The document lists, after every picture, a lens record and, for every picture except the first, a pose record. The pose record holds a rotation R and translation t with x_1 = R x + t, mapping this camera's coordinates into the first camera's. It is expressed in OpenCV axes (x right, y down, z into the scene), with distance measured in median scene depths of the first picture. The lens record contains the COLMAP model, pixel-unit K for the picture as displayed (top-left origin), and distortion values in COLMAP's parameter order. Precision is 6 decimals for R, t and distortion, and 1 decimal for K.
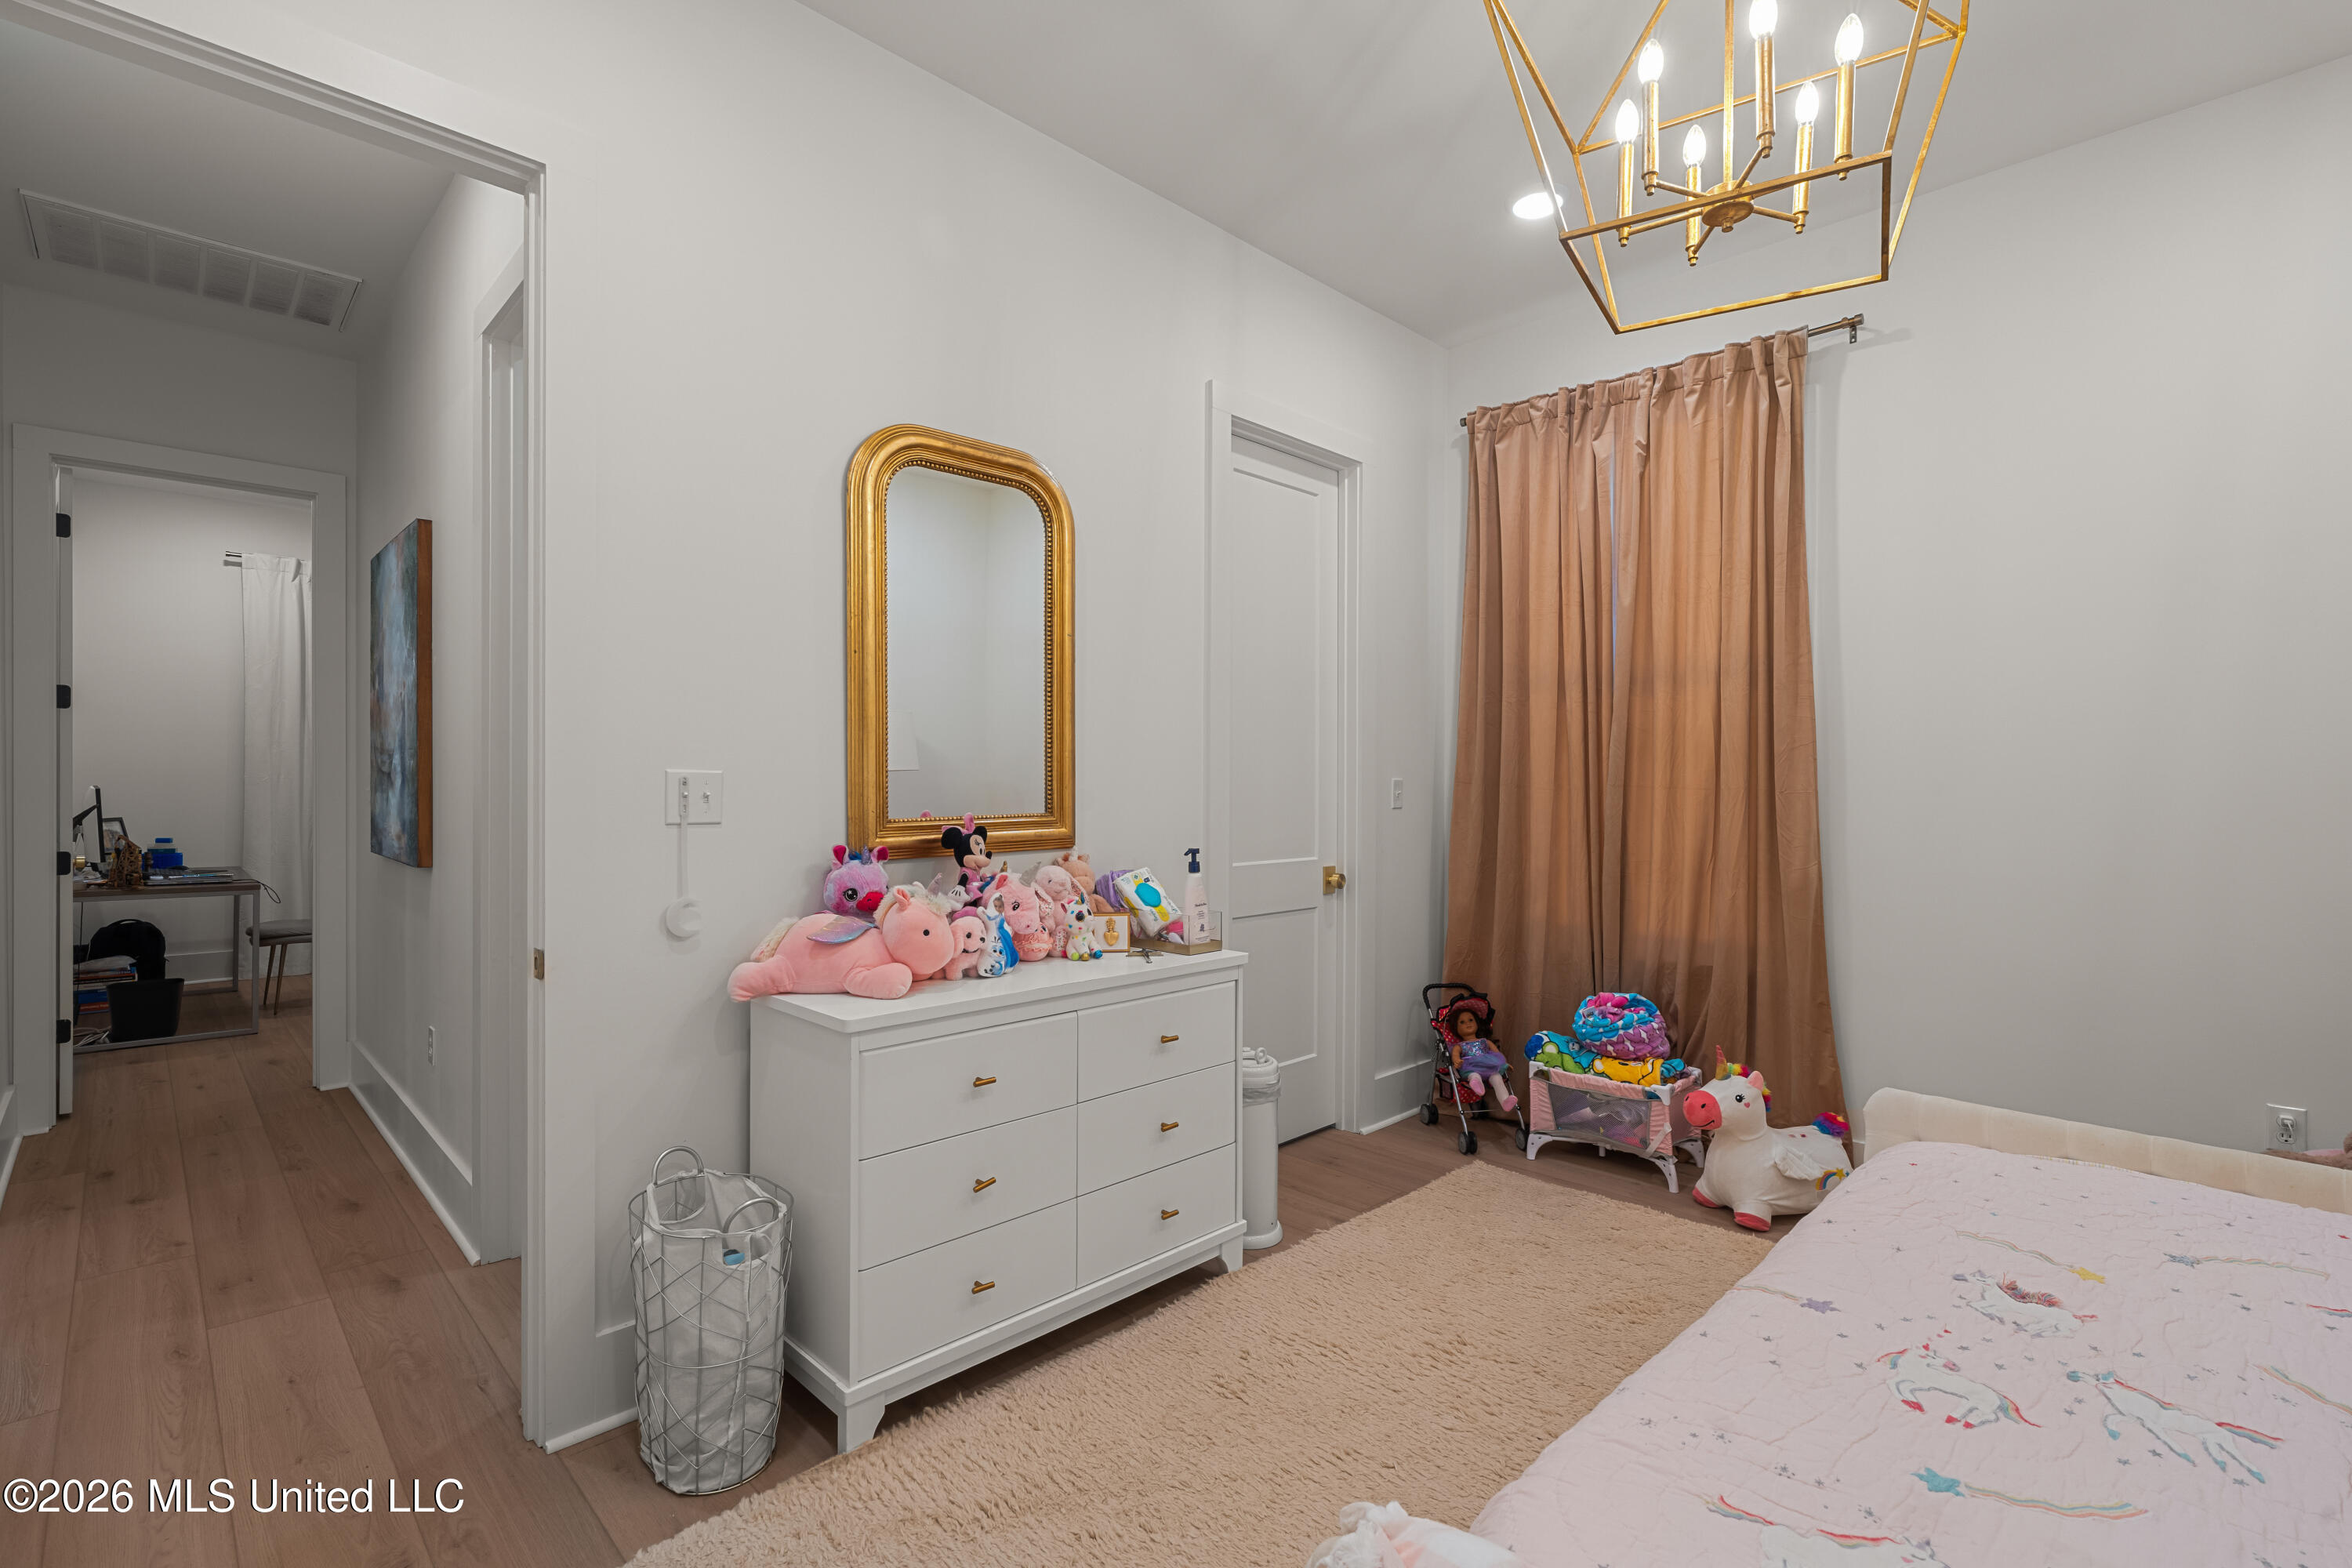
lens RADIAL K [[1065.3, 0, 1166.3], [0, 1065.3, 791.0], [0, 0, 1]] dist [-0.001611, -0.000736]
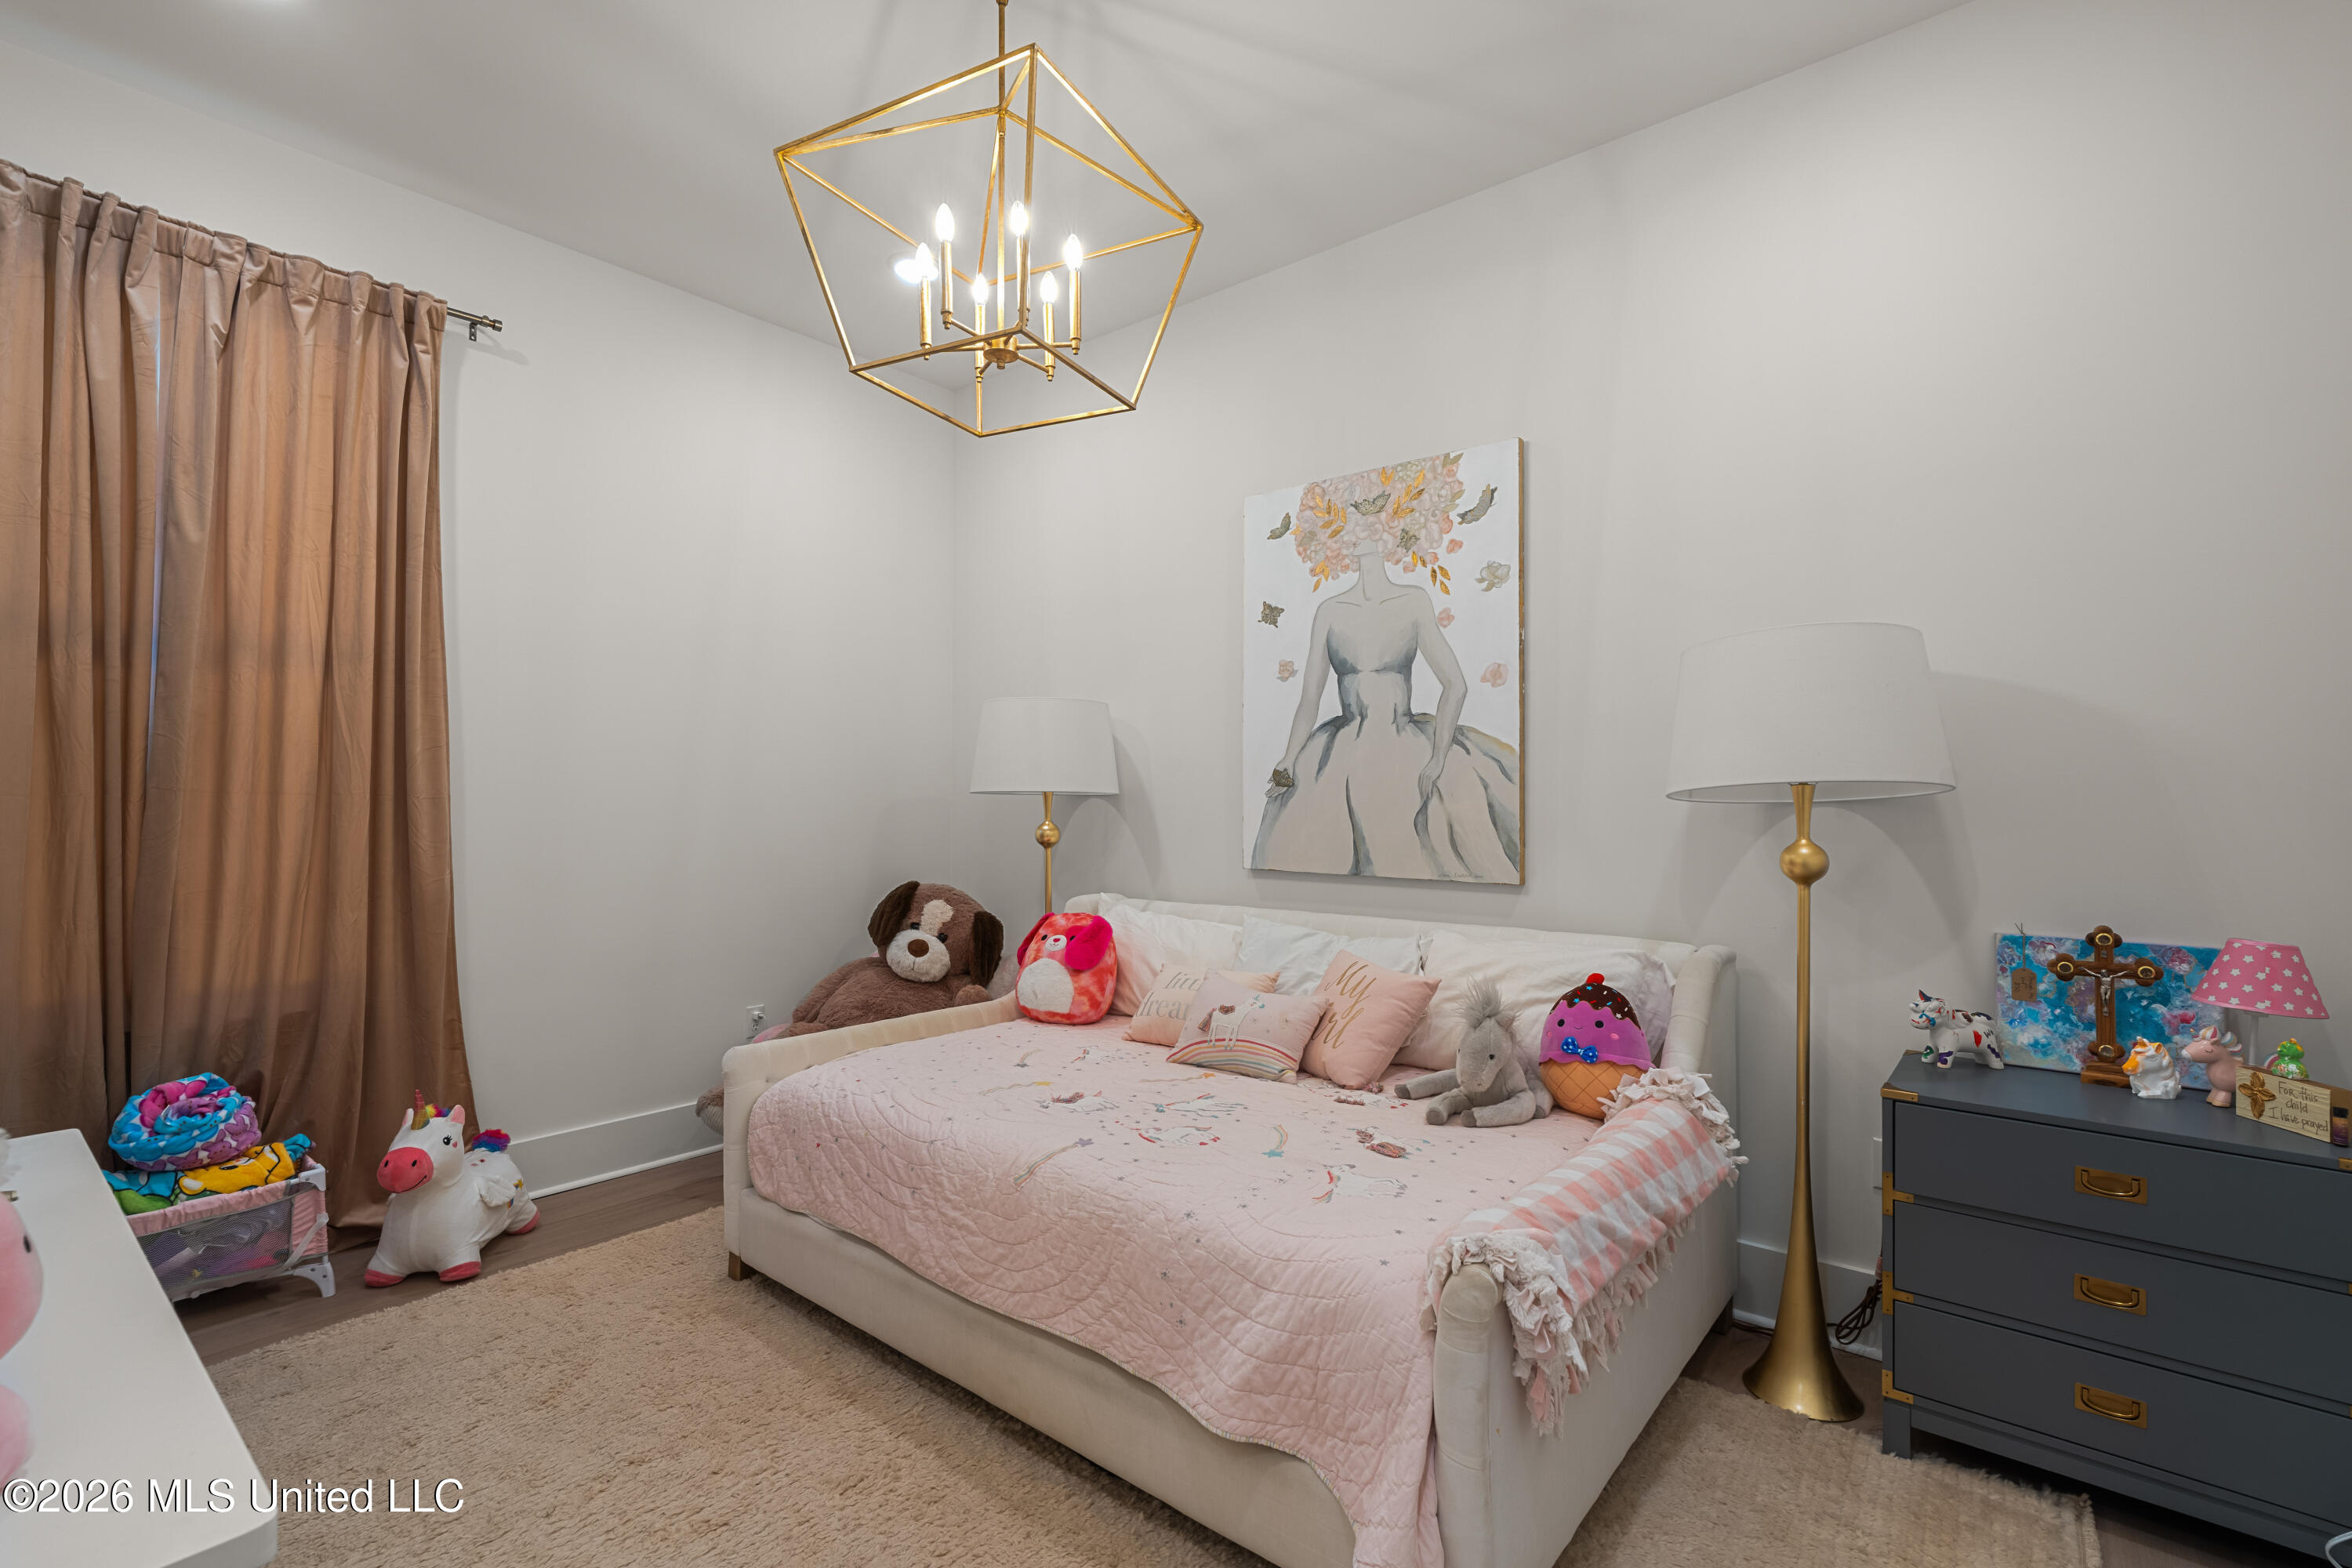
lens RADIAL K [[1065.3, 0, 1177.9], [0, 1065.3, 779.1], [0, 0, 1]] dist [-0.001611, -0.000736]
pose [[-0.093281, 0.009207, 0.995597, -0.442880], [0.001920, 0.999957, -0.009067, -0.005687], [-0.995638, 0.001065, -0.093295, 0.501220]]
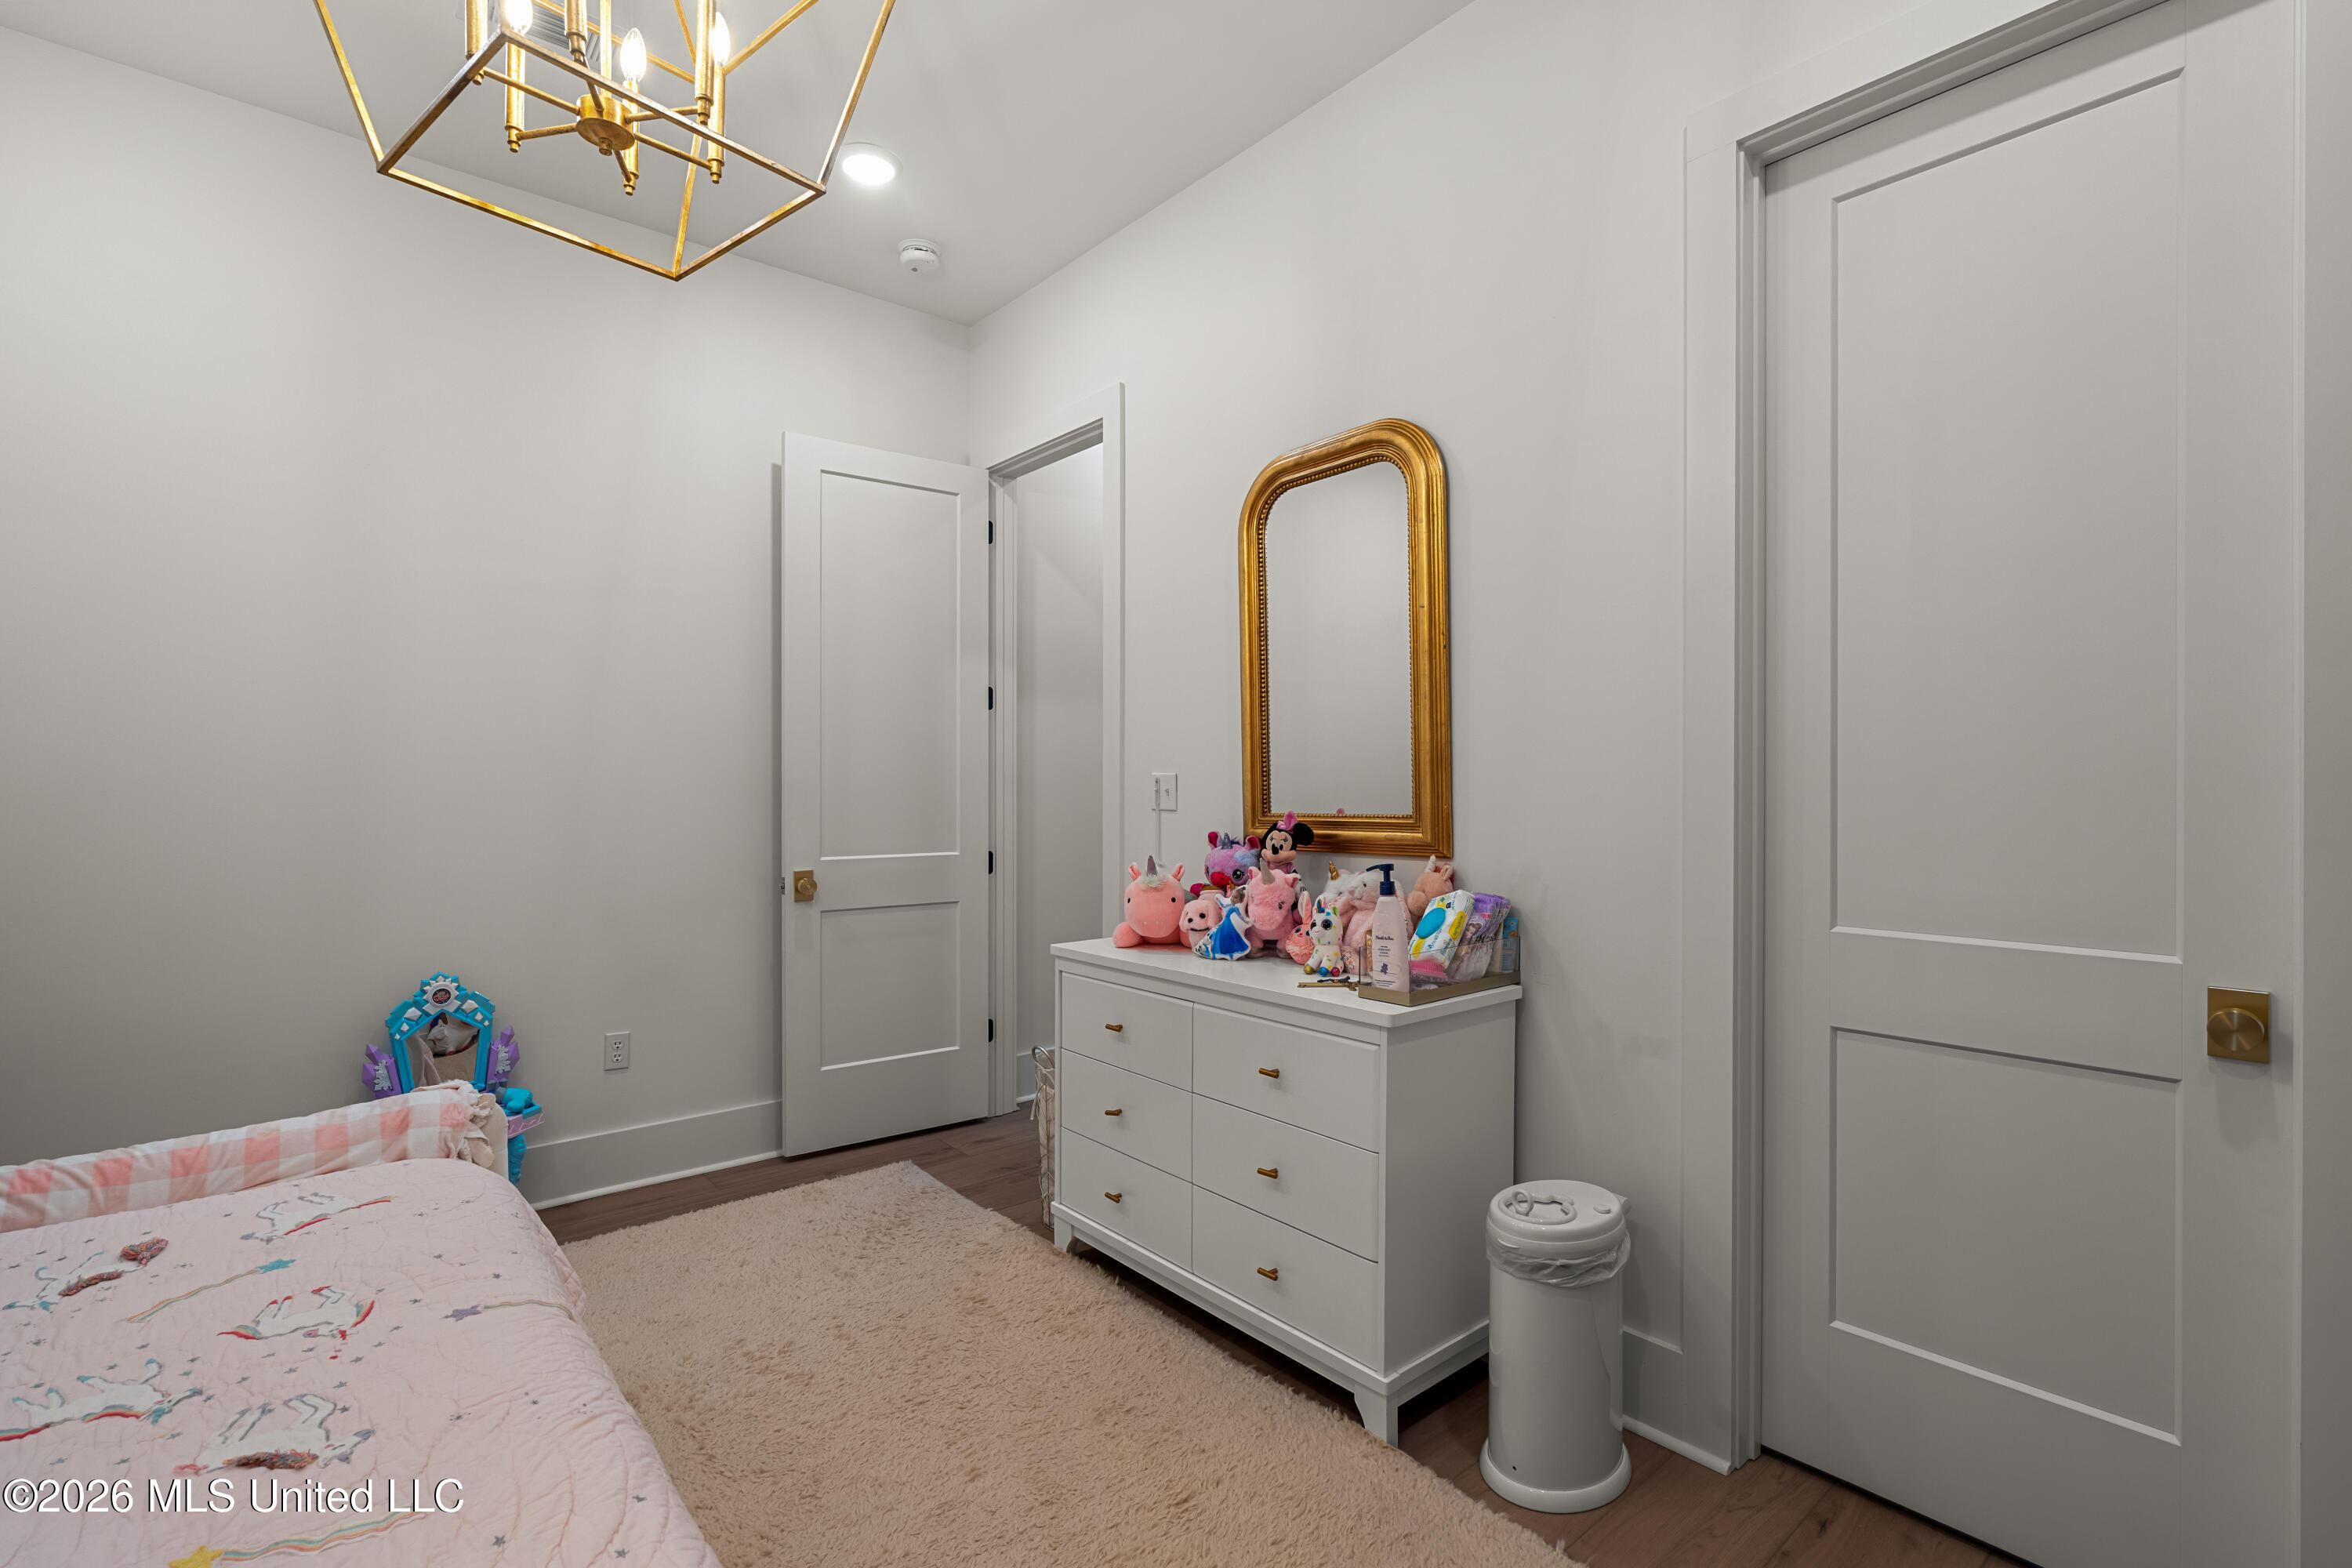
lens RADIAL K [[1065.3, 0, 1166.6], [0, 1065.3, 782.5], [0, 0, 1]] dist [-0.001611, -0.000736]
pose [[-0.076850, -0.003235, -0.997037, 0.765282], [-0.005180, 0.999983, -0.002845, -0.001811], [0.997029, 0.004946, -0.076866, 0.853387]]
